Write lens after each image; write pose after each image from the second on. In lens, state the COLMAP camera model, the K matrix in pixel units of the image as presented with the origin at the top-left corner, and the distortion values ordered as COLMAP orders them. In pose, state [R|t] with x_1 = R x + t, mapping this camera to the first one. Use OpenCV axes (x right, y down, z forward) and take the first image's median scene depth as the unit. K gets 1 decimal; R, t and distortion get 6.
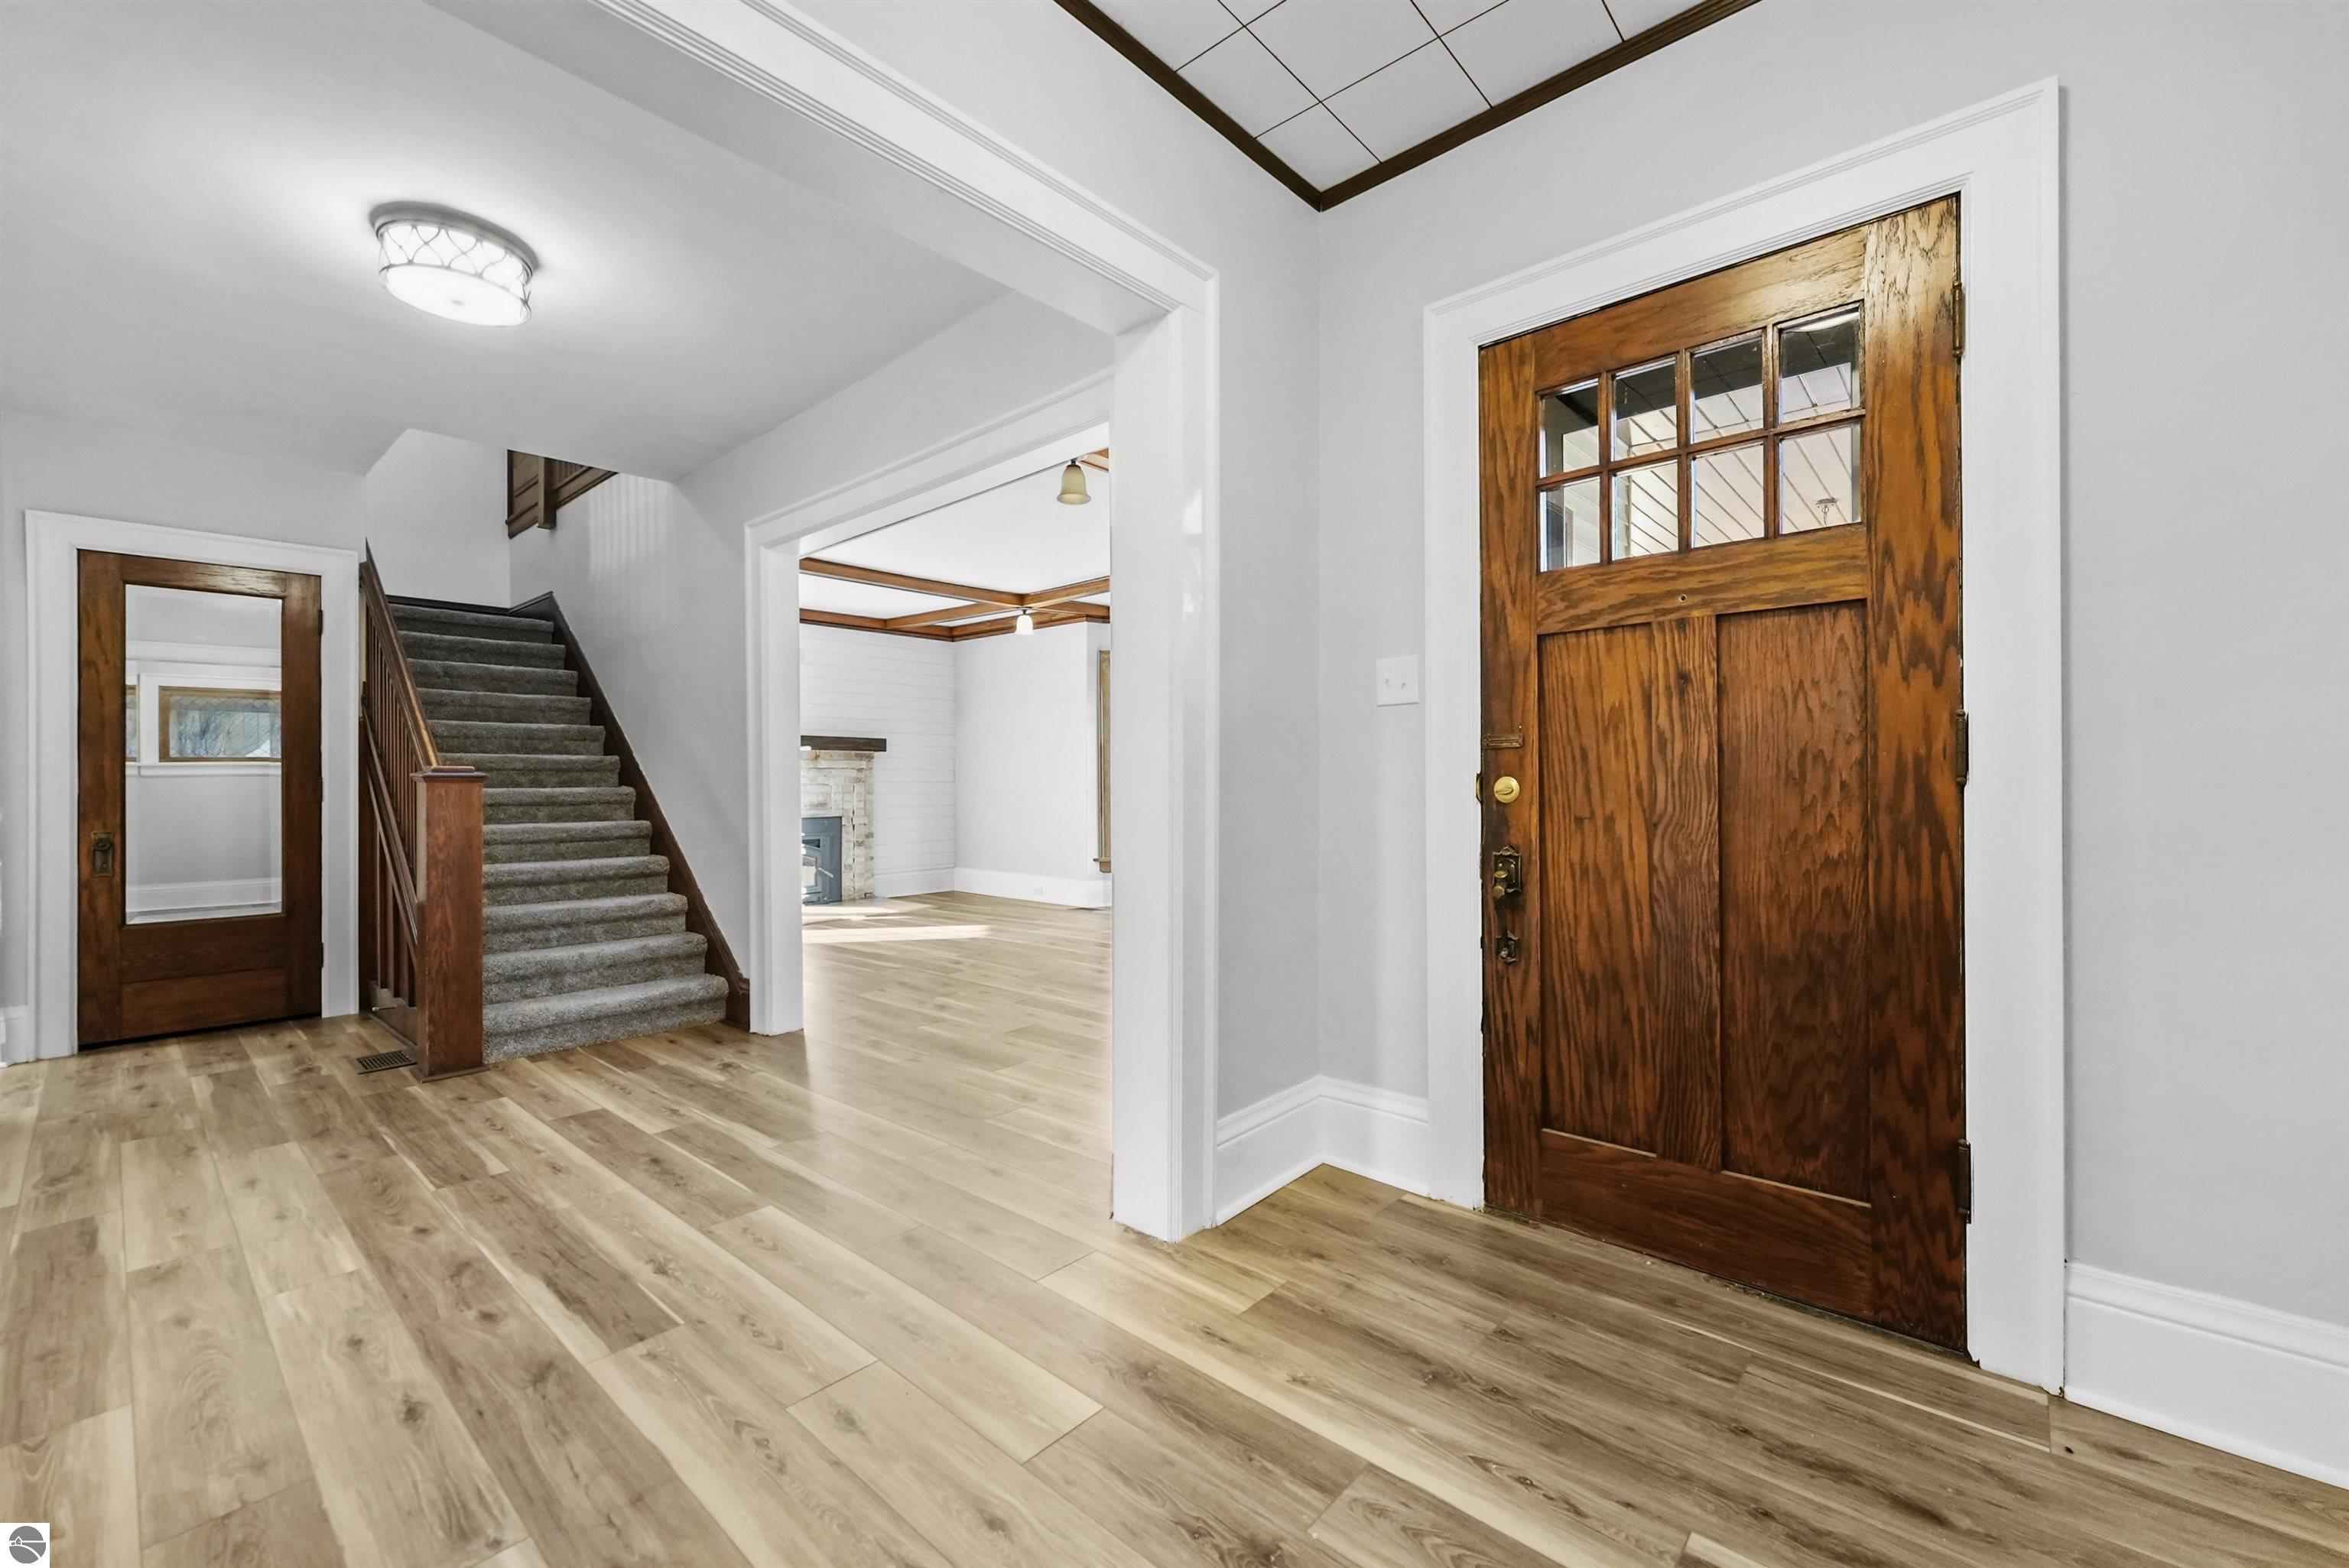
lens RADIAL K [[946.3, 0, 1188.2], [0, 946.3, 786.9], [0, 0, 1]] dist [-0.002496, 0.000130]
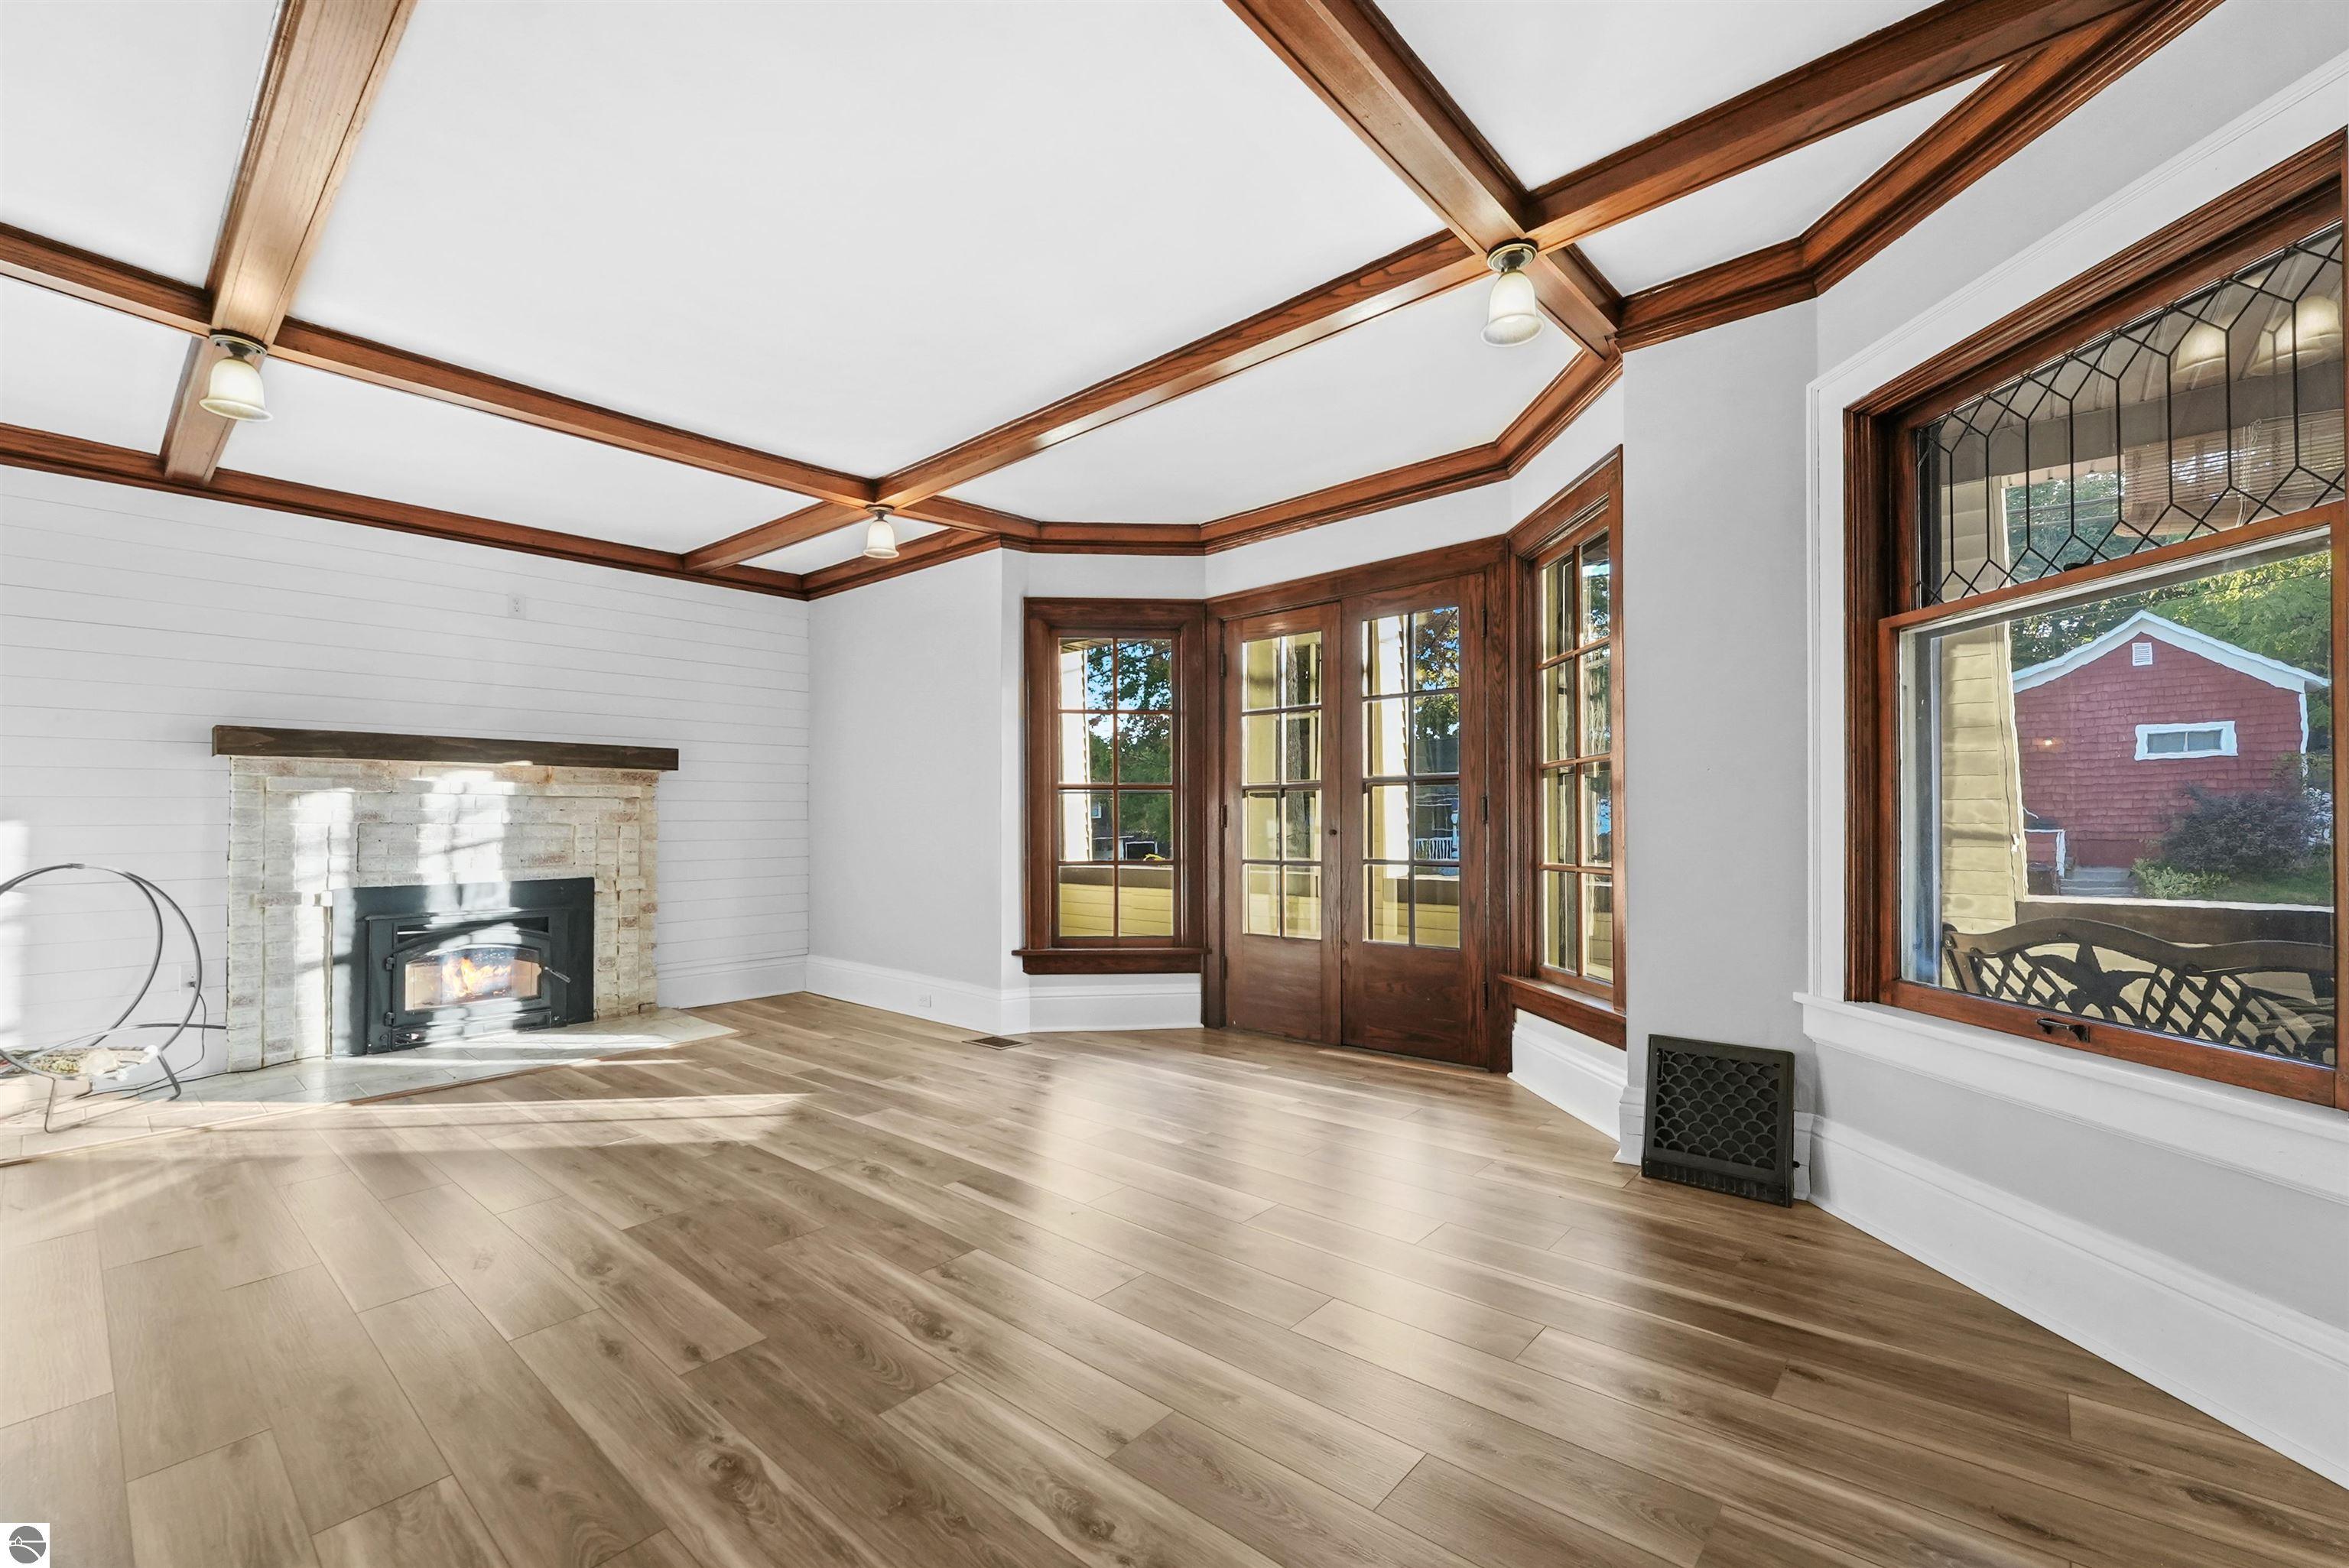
lens RADIAL K [[981.9, 0, 1179.7], [0, 981.9, 808.4], [0, 0, 1]] dist [-0.002805, -0.000379]
pose [[1.000000, -0.000715, -0.000564, 0.006948], [0.000705, 0.999851, -0.017248, -0.003044], [0.000577, 0.017247, 0.999851, 0.719381]]
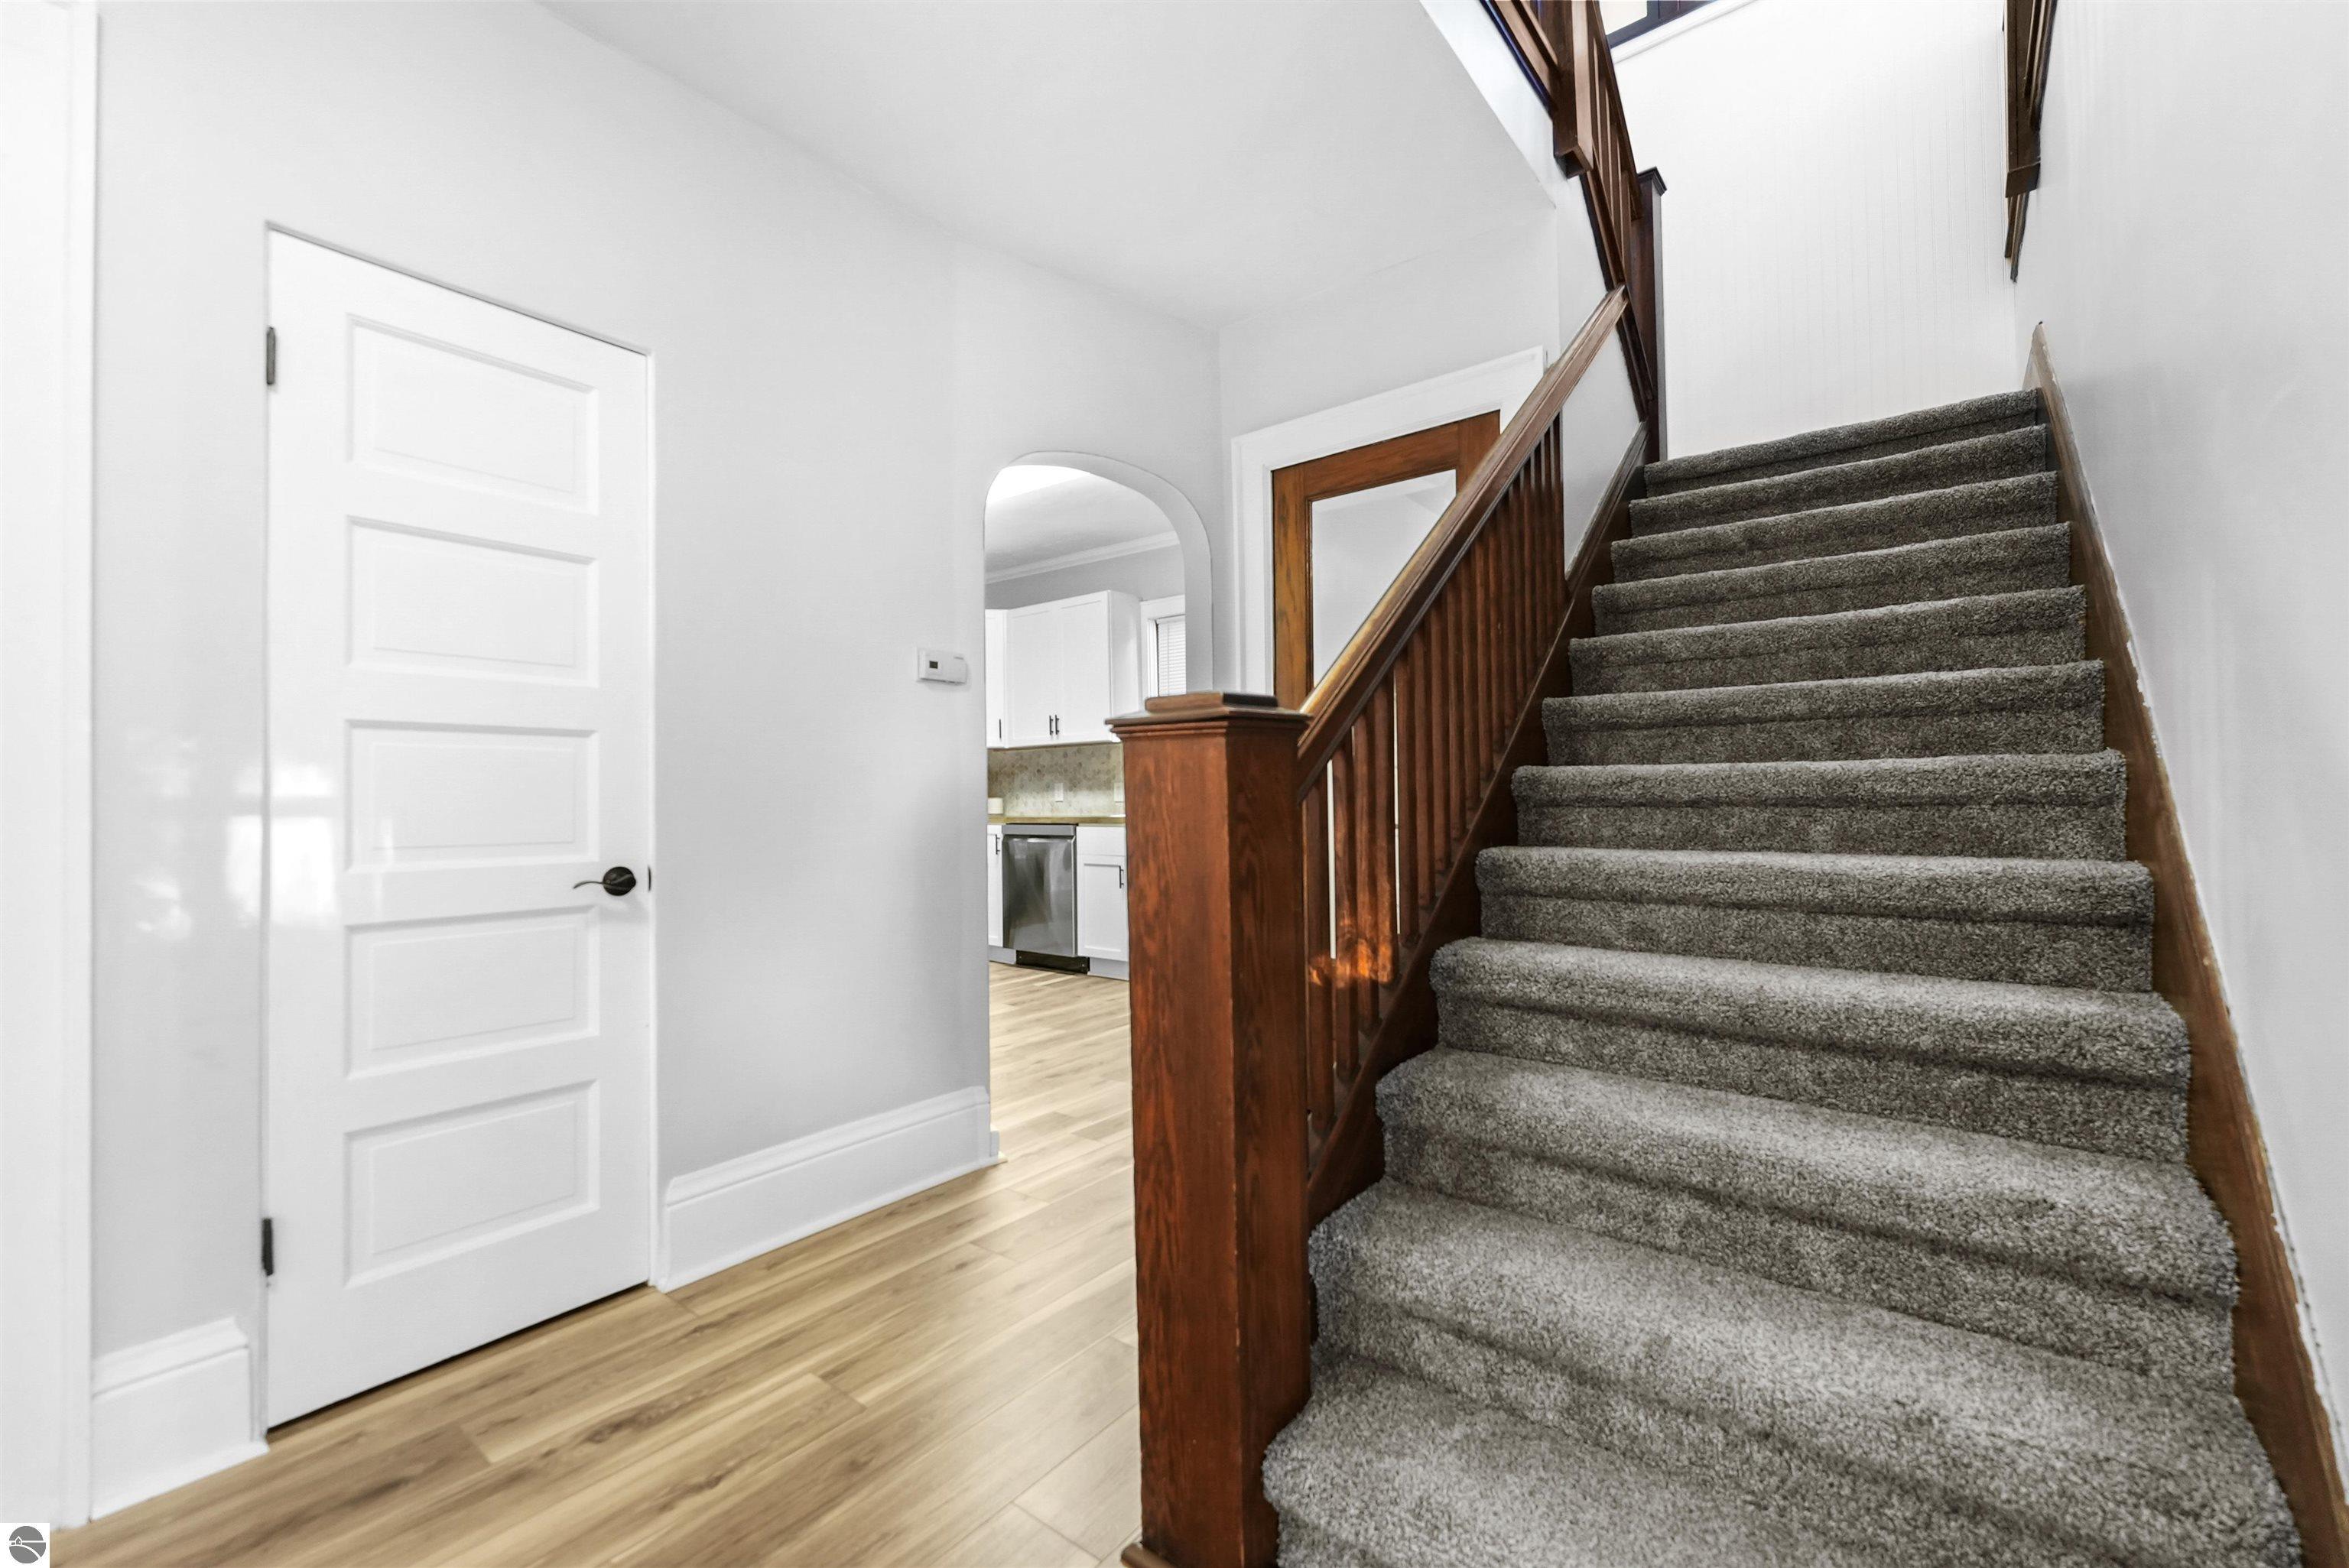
lens RADIAL K [[969.0, 0, 1184.7], [0, 969.0, 781.3], [0, 0, 1]] dist [-0.003121, -0.000162]
pose [[0.054549, -0.010210, -0.998459, -0.333439], [0.009830, 0.999905, -0.009688, 0.011763], [0.998463, -0.009287, 0.054644, 0.776530]]
